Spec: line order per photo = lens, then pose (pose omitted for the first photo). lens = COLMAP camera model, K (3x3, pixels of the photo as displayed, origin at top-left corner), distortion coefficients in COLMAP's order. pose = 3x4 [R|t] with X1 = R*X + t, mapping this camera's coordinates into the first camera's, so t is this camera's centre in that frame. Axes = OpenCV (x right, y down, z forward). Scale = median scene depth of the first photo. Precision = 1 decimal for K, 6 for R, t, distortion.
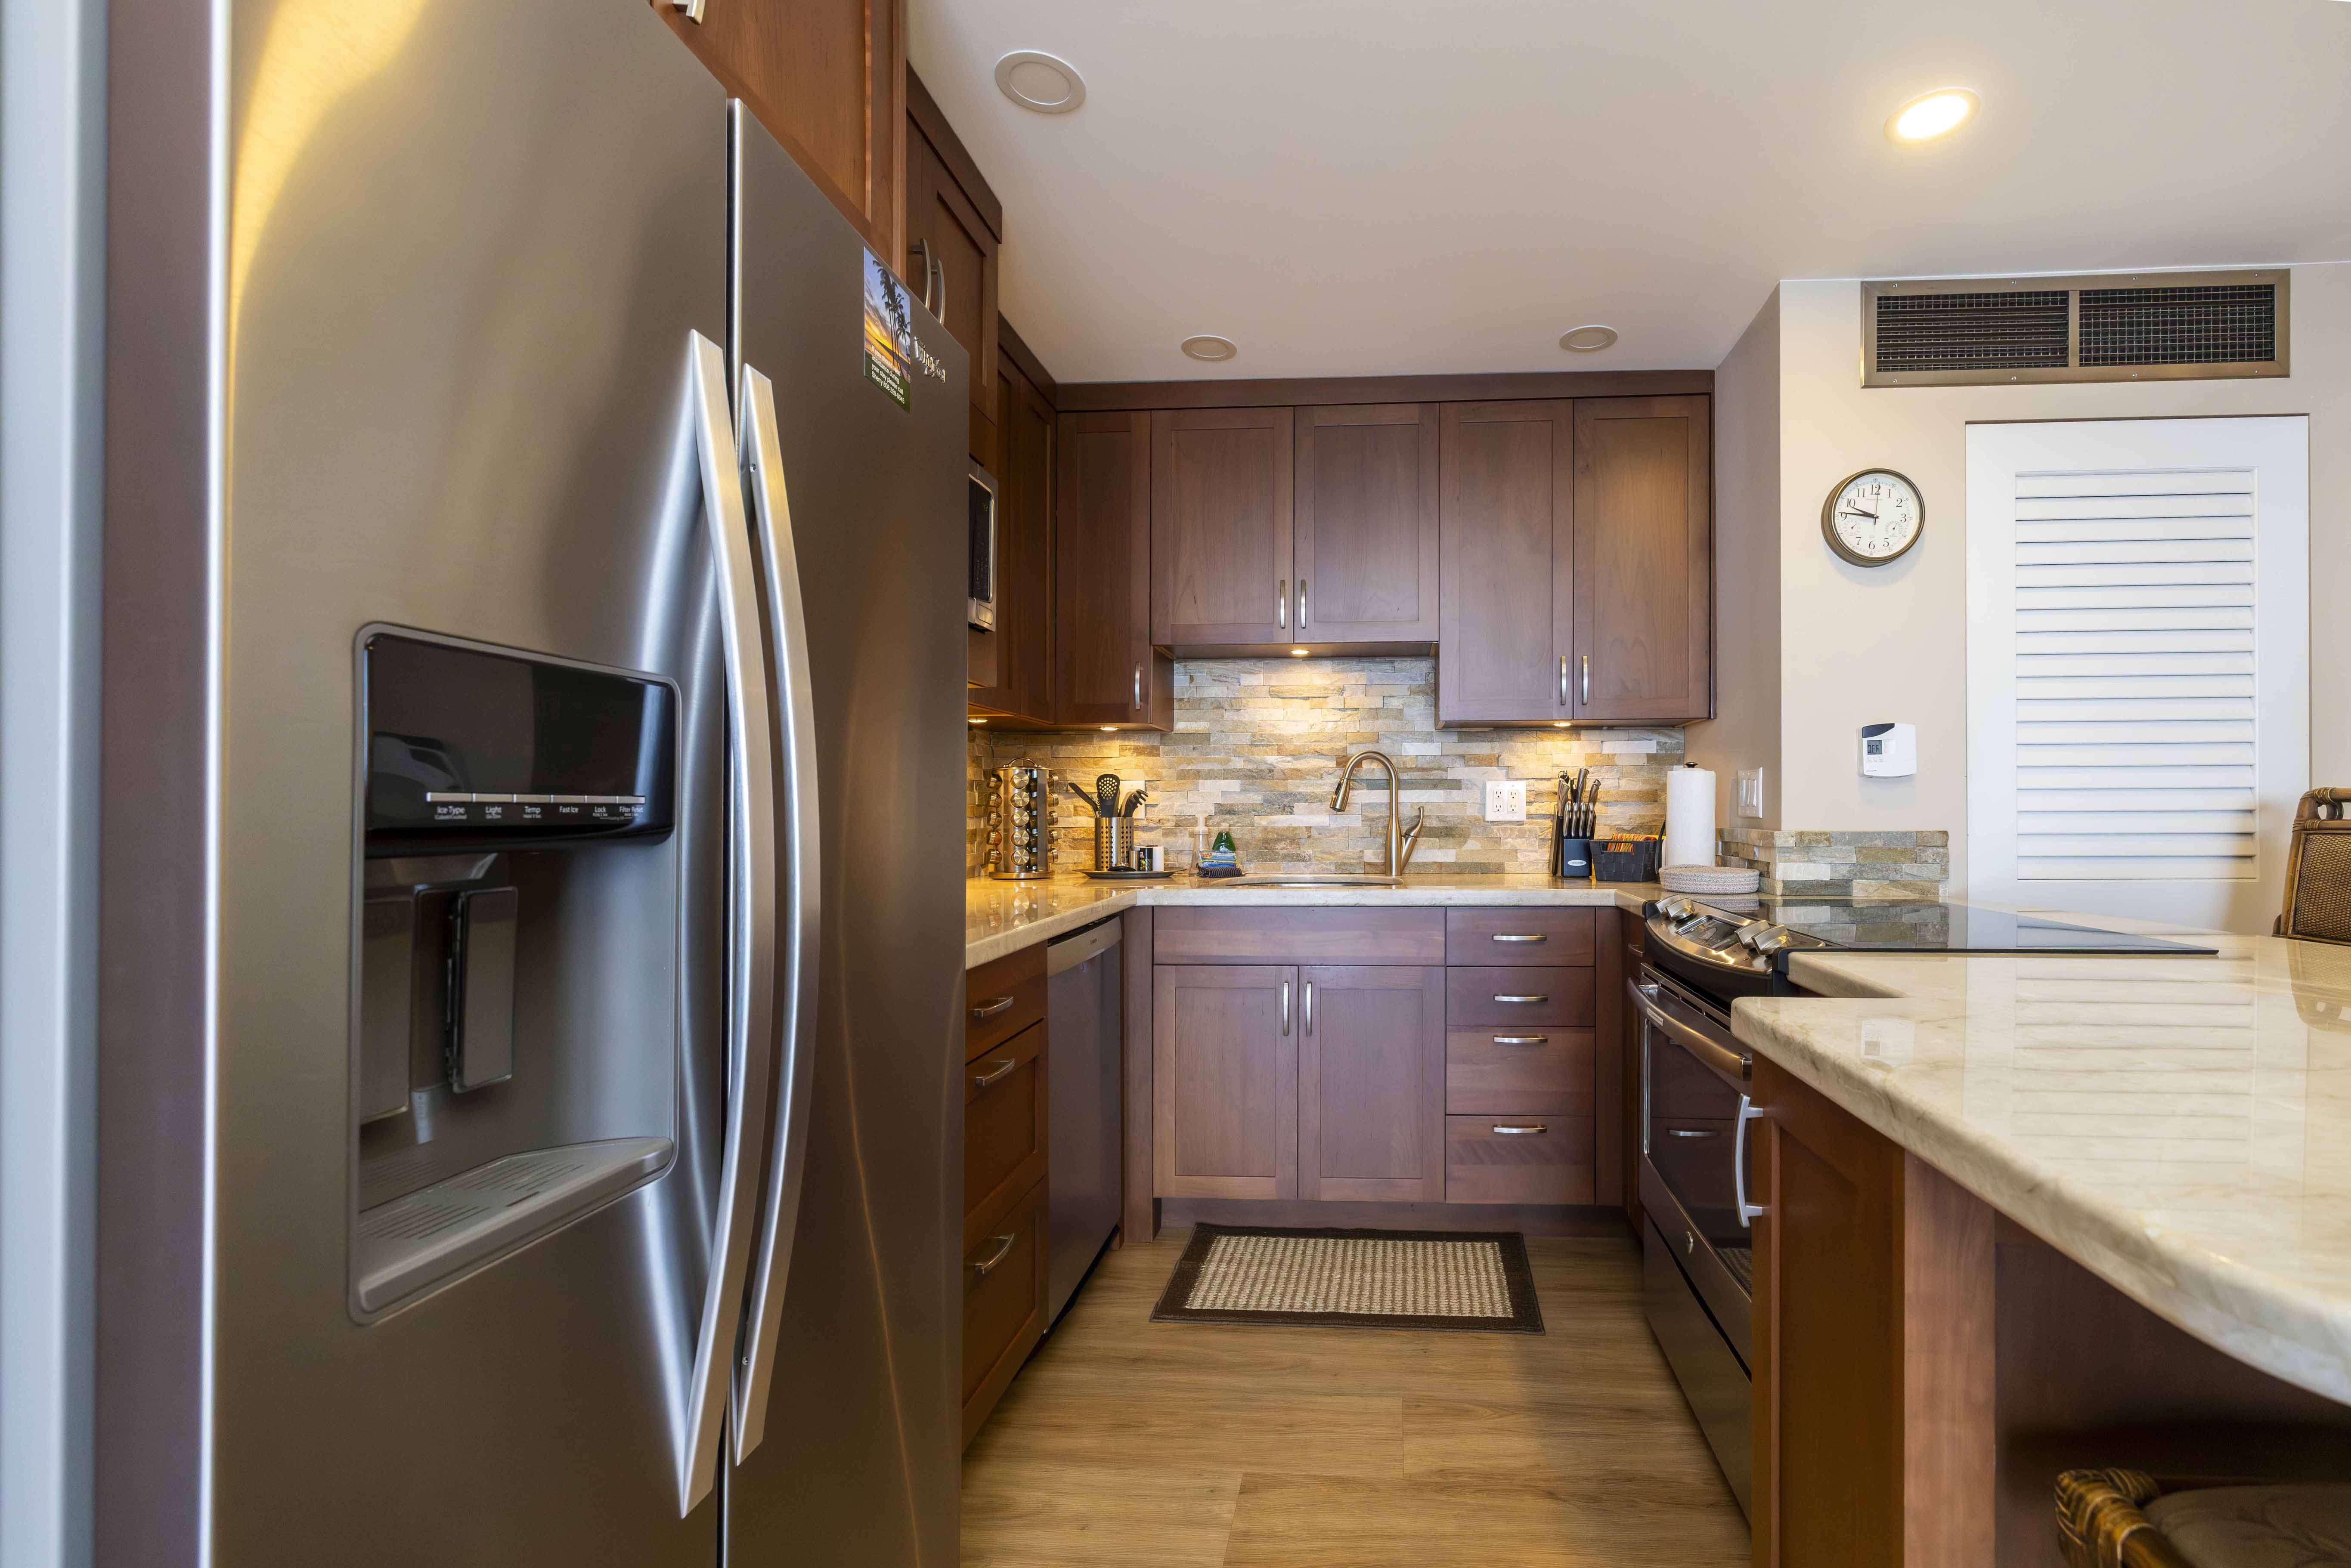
lens RADIAL K [[1034.7, 0, 1340.0], [0, 1034.7, 805.7], [0, 0, 1]] dist [-0.000737, -0.000040]
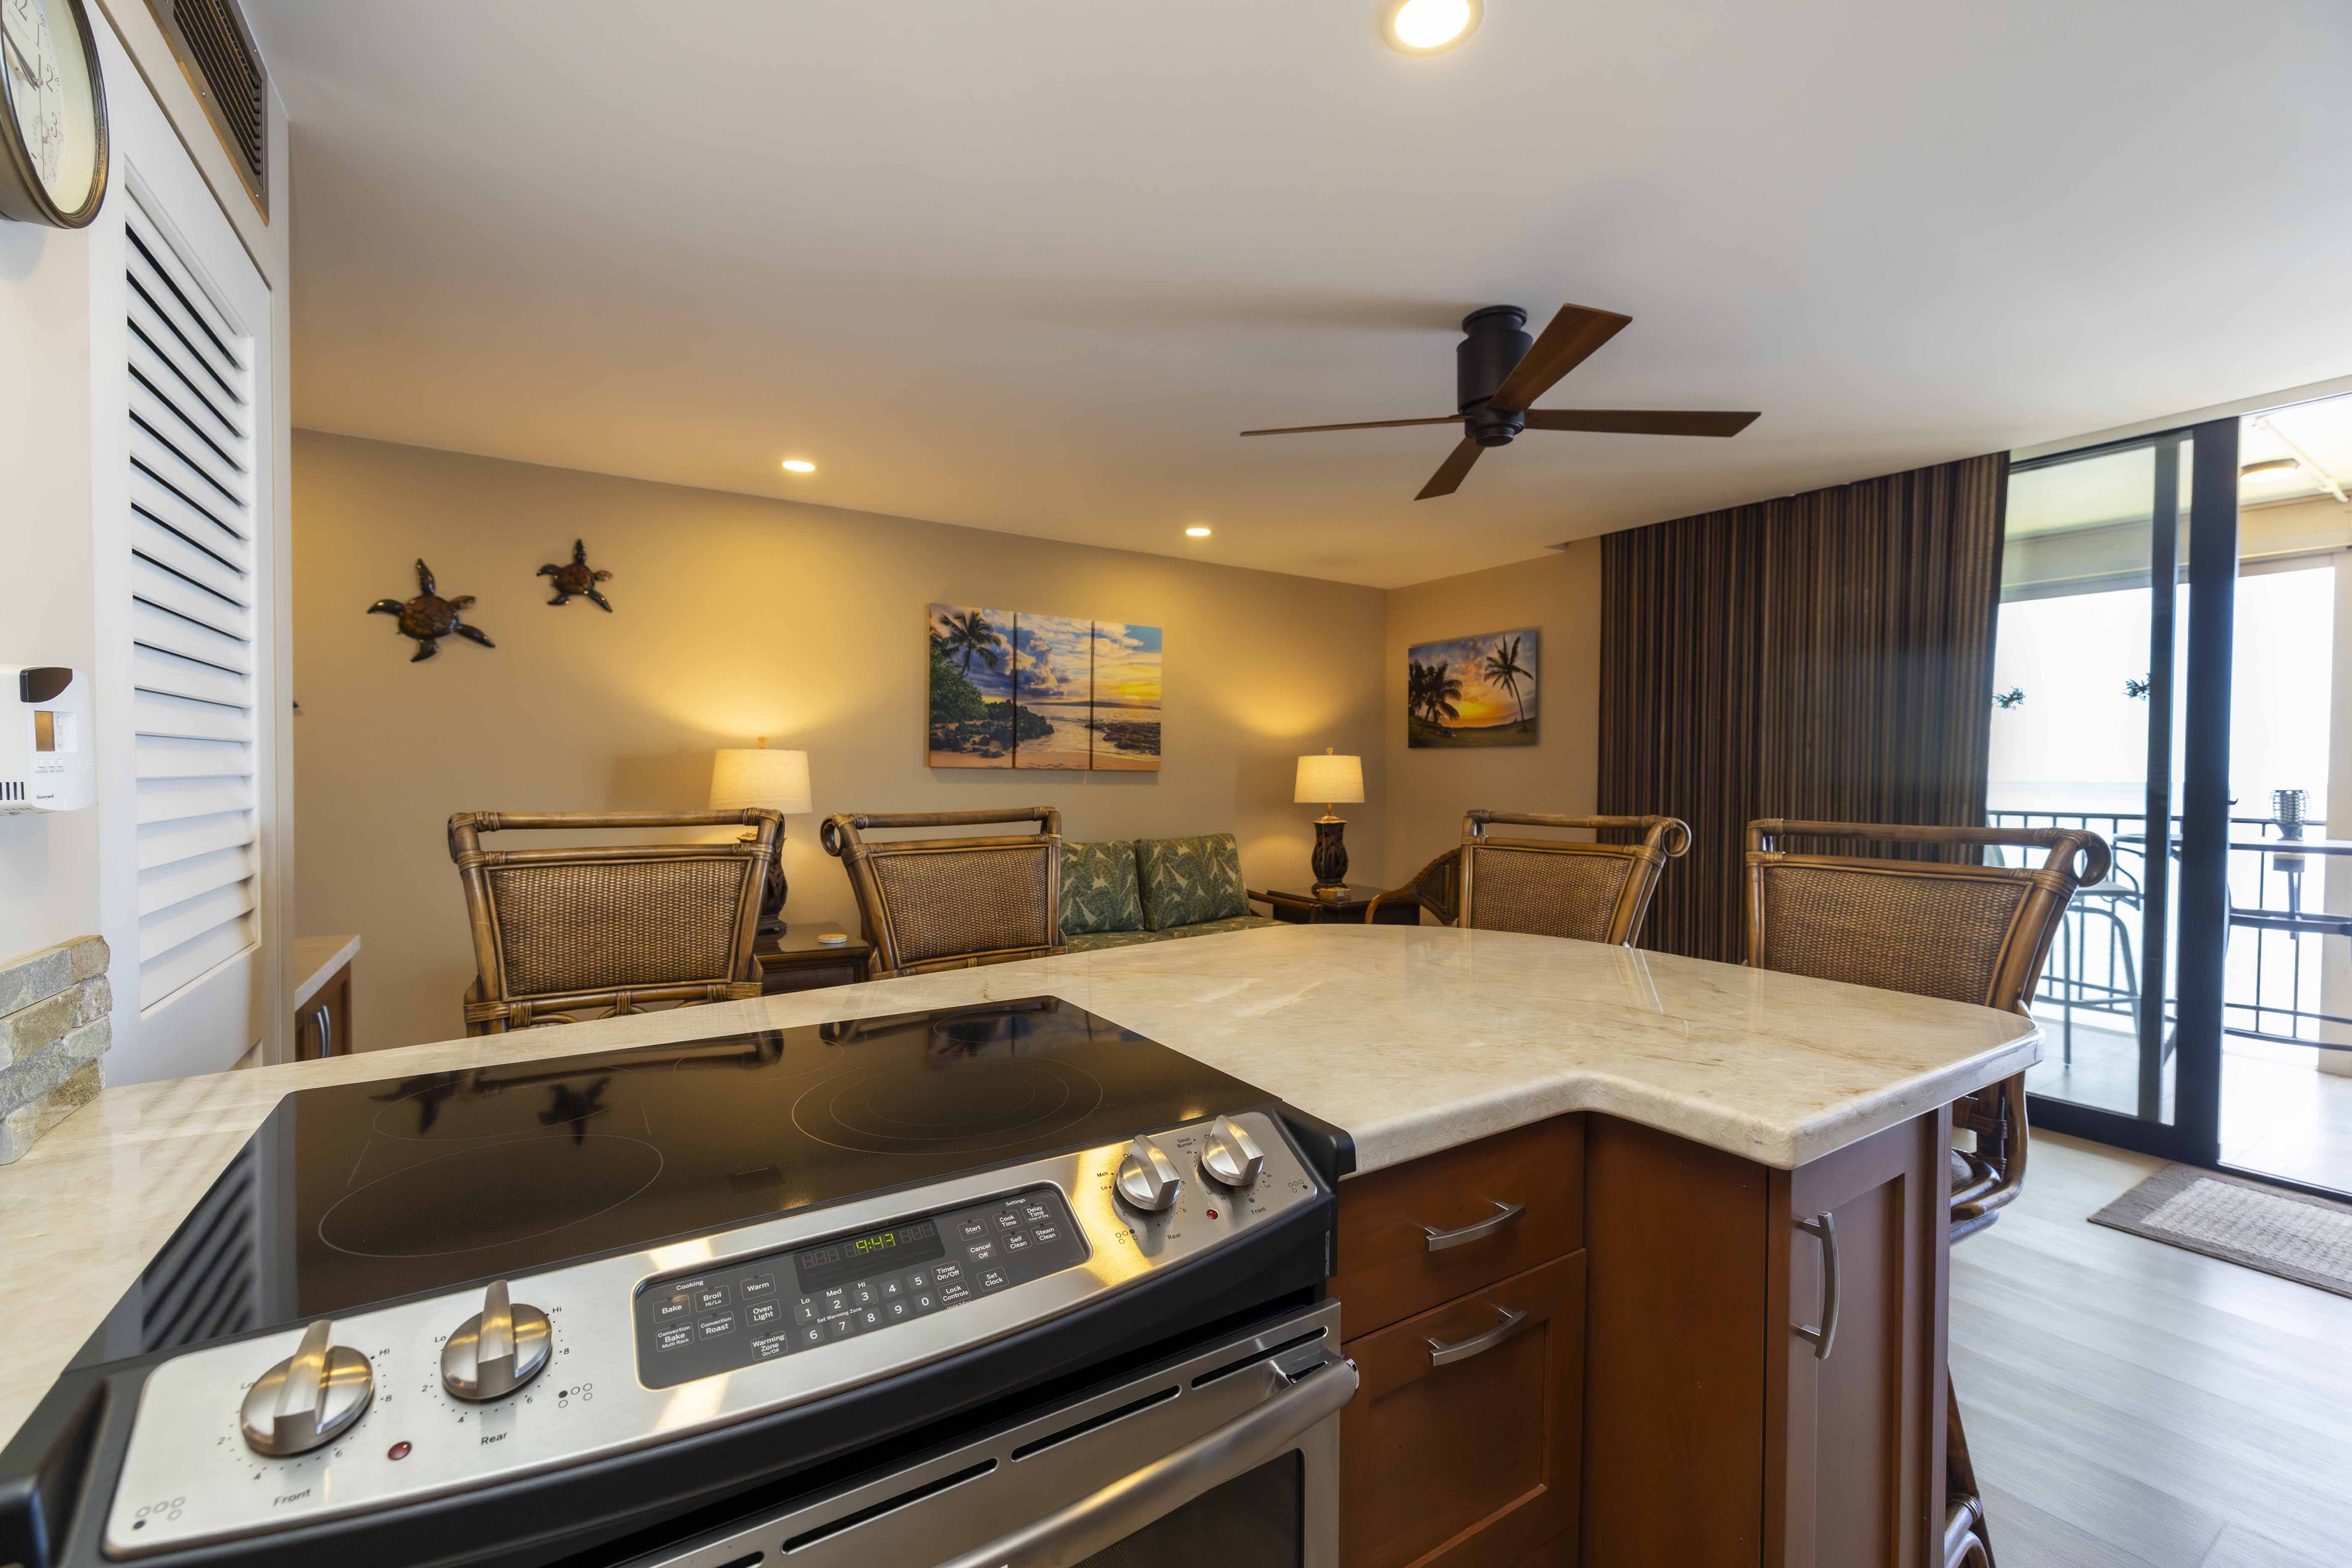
lens RADIAL K [[969.0, 0, 1173.9], [0, 969.0, 787.9], [0, 0, 1]] dist [0.001070, 0.000108]
pose [[-0.581813, -0.014373, 0.813196, 0.016380], [-0.006177, 0.999893, 0.013253, -0.033530], [-0.813299, 0.002688, -0.581840, 0.664706]]
